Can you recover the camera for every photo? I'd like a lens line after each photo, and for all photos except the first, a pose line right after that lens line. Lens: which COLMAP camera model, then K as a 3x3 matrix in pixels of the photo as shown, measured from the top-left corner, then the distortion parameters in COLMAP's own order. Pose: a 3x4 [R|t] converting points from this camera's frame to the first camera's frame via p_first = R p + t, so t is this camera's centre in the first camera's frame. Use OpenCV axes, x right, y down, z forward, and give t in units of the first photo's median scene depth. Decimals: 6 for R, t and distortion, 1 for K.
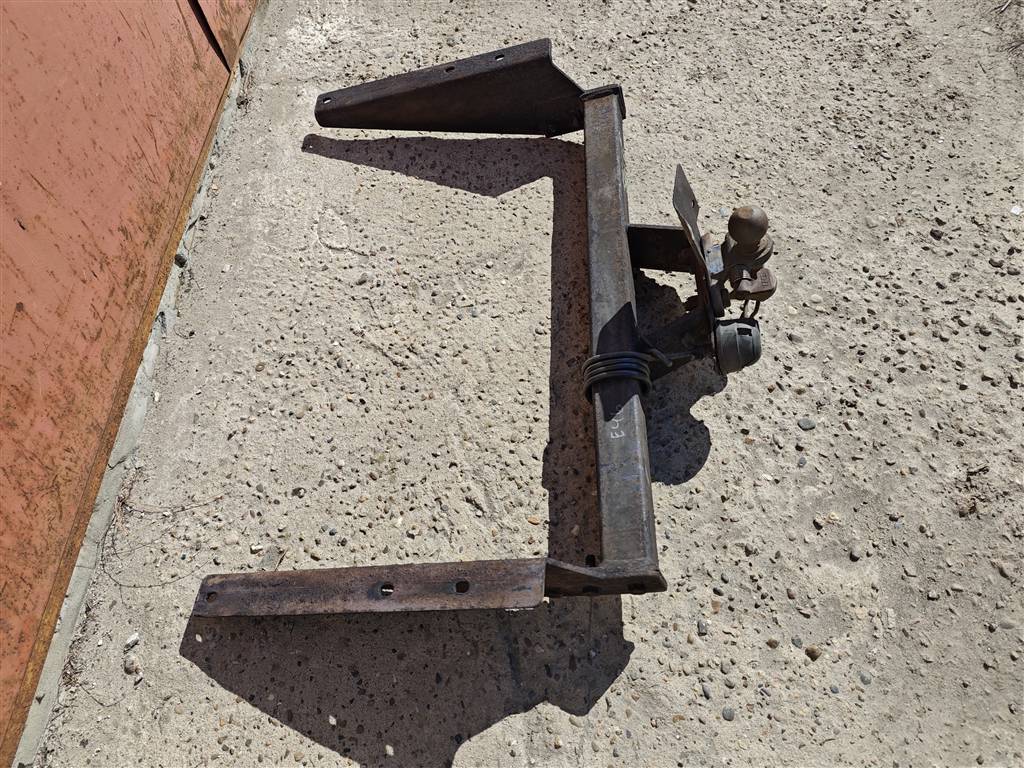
lens RADIAL K [[697.3, 0, 498.3], [0, 697.3, 380.6], [0, 0, 1]] dist [0.101036, -0.212349]
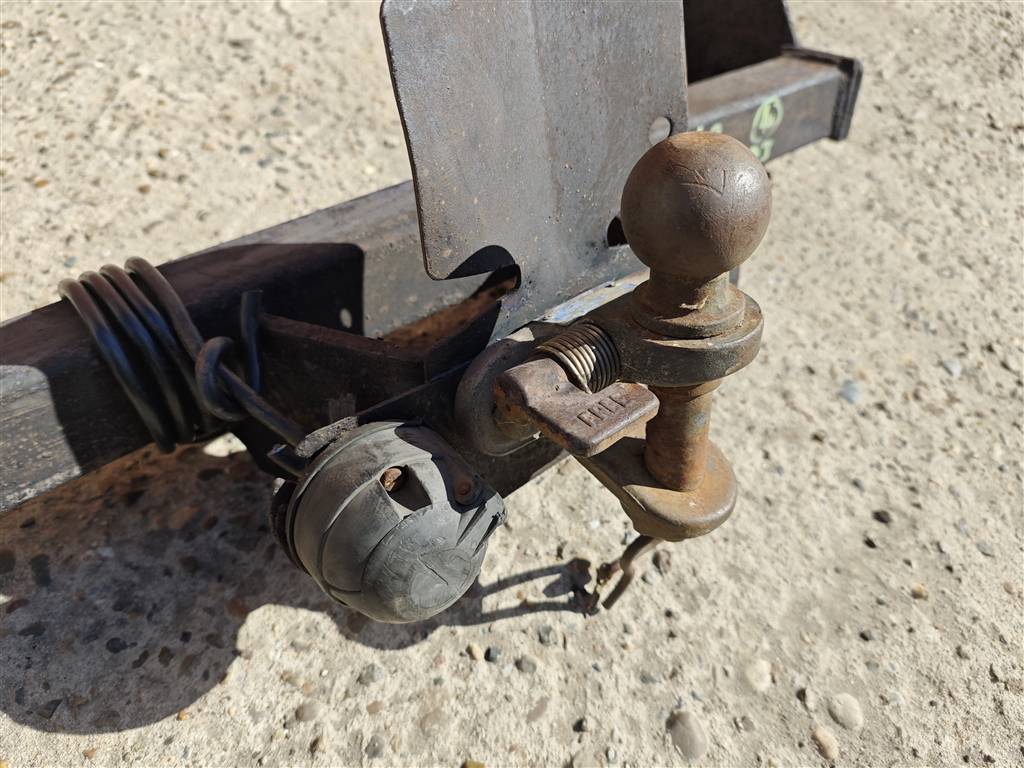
lens RADIAL K [[726.0, 0, 498.3], [0, 726.0, 384.3], [0, 0, 1]] dist [-0.000820, -0.062584]
pose [[0.645633, 0.666306, -0.373088, 0.401369], [-0.722341, 0.691368, -0.015291, -0.107412], [0.247753, 0.279369, 0.927670, 0.671908]]
